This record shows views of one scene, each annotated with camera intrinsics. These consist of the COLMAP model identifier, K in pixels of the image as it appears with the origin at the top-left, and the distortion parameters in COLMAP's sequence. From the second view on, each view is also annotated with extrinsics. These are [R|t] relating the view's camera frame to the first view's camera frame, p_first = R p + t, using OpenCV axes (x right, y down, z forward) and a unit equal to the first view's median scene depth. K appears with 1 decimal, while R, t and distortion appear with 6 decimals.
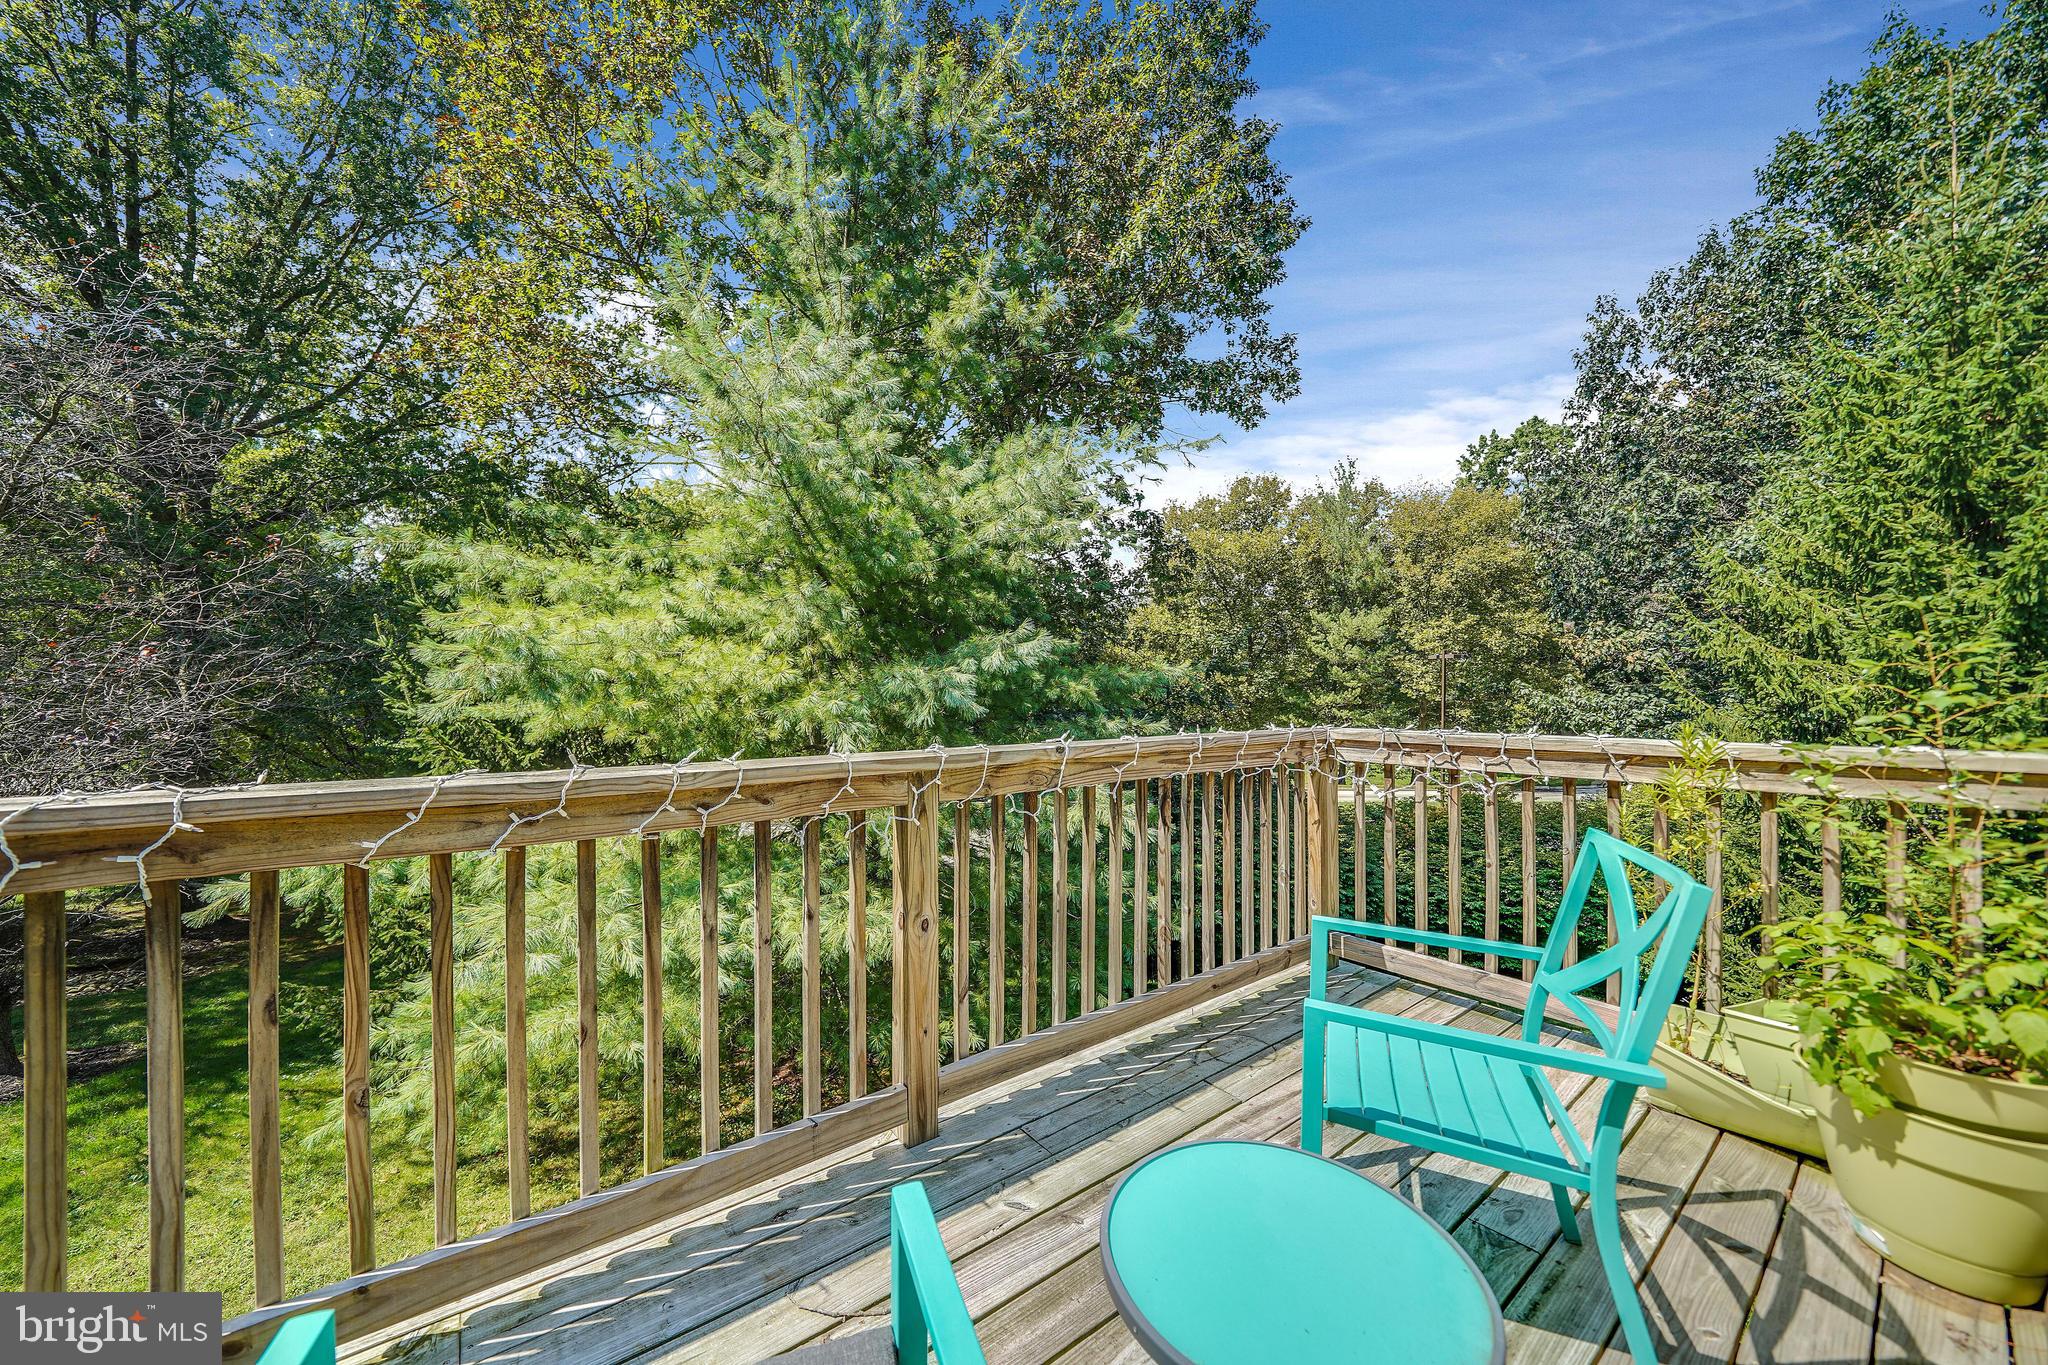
lens RADIAL K [[726.2, 0, 1023.1], [0, 726.2, 680.7], [0, 0, 1]] dist [-0.020711, 0.000962]
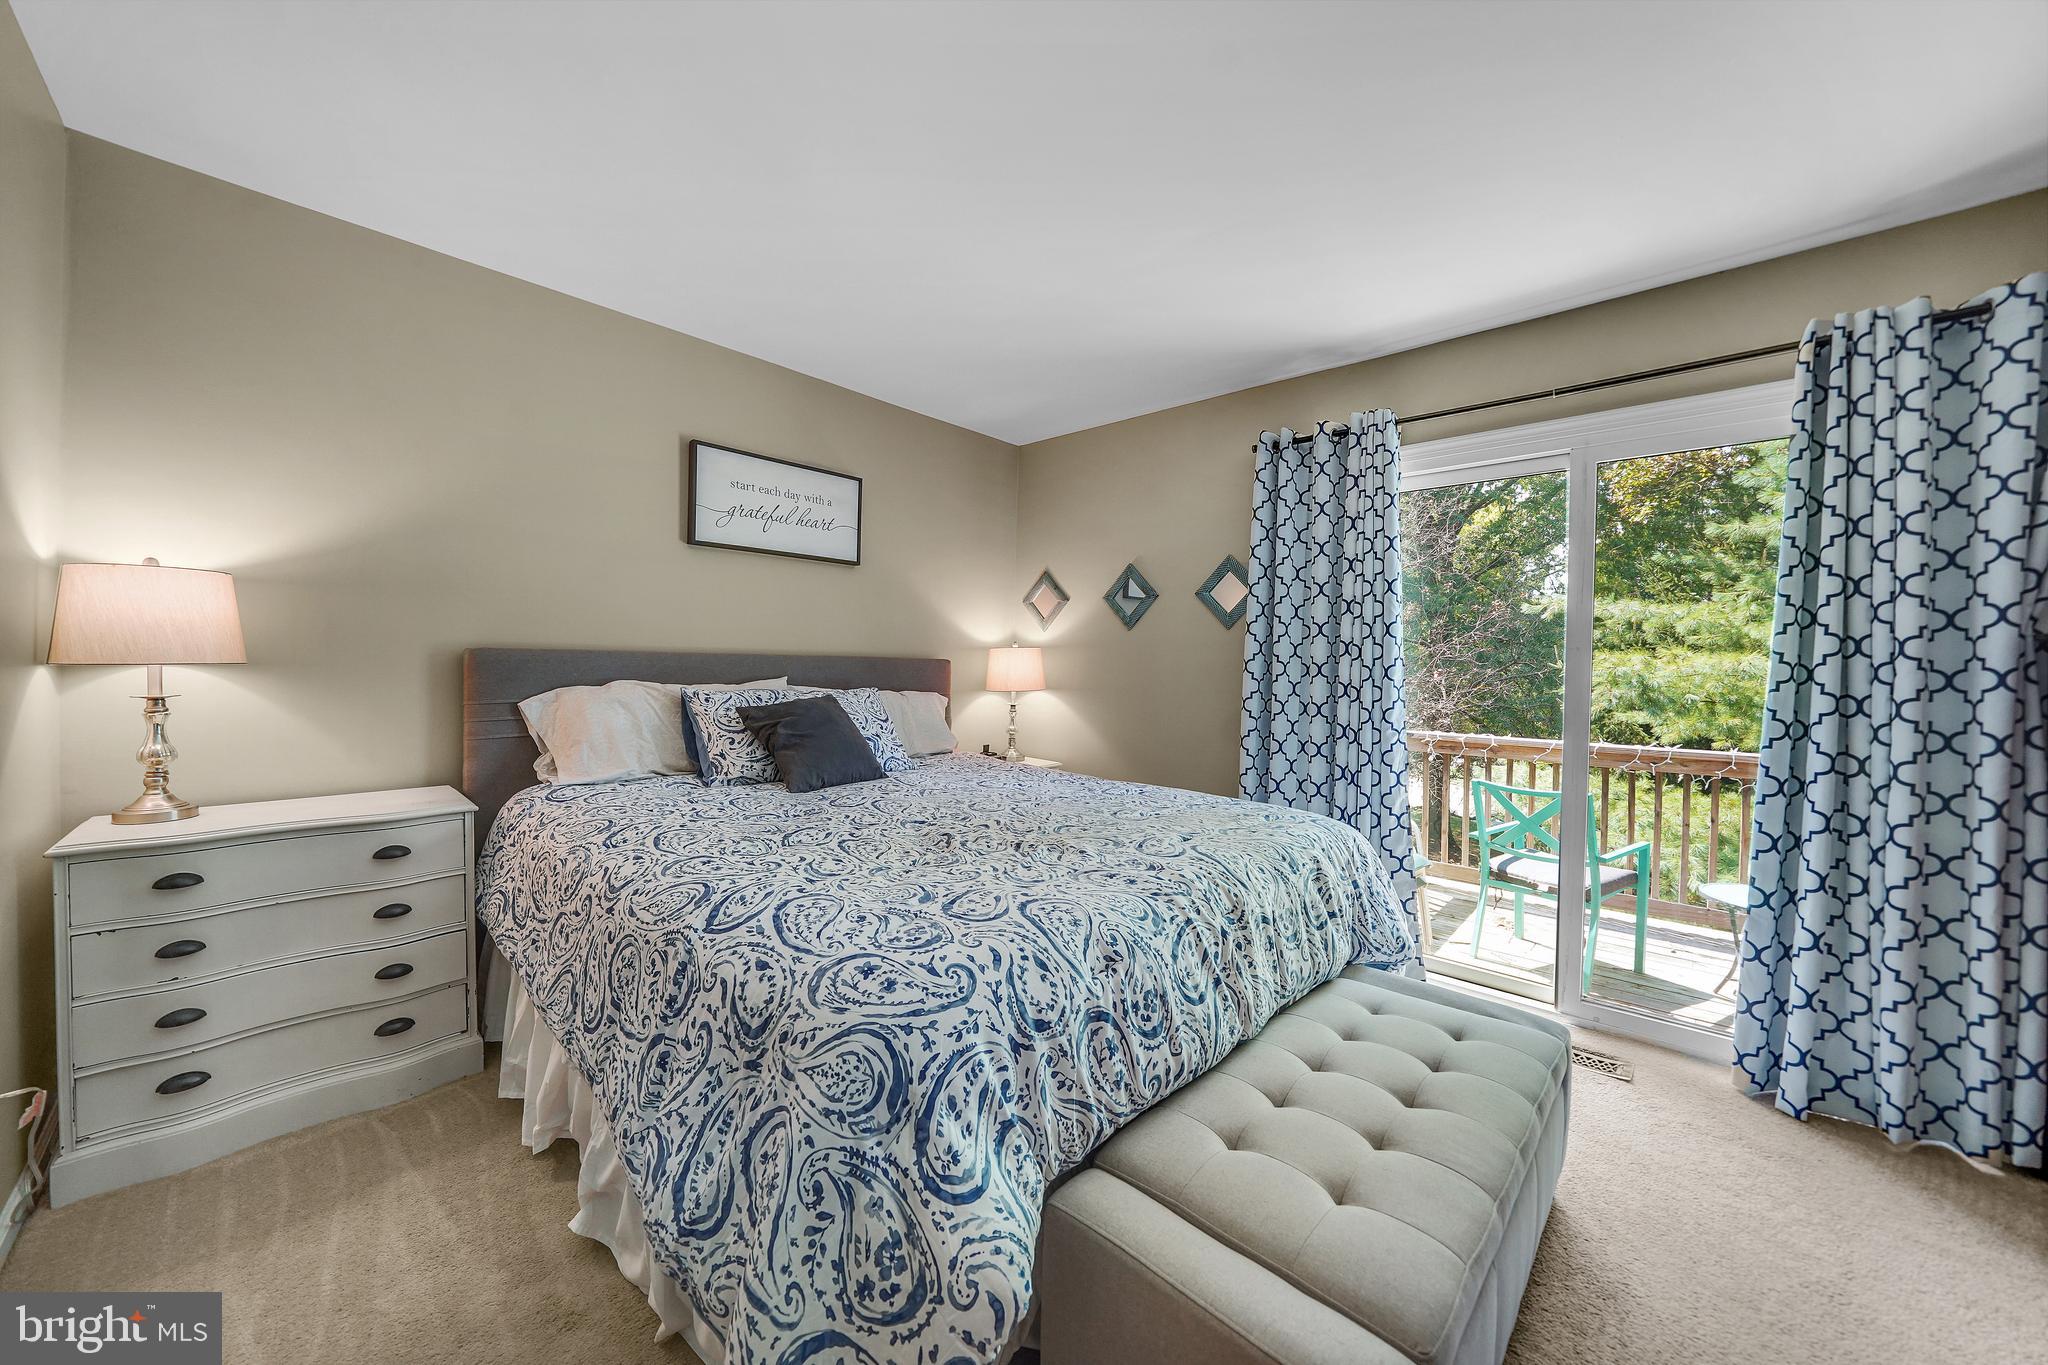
lens RADIAL K [[726.2, 0, 1020.9], [0, 726.2, 685.6], [0, 0, 1]] dist [-0.020711, 0.000962]
pose [[0.187375, 0.013334, -0.982198, 0.547537], [-0.013131, 0.999853, 0.011068, -0.032445], [0.982201, 0.010823, 0.187523, -0.568250]]
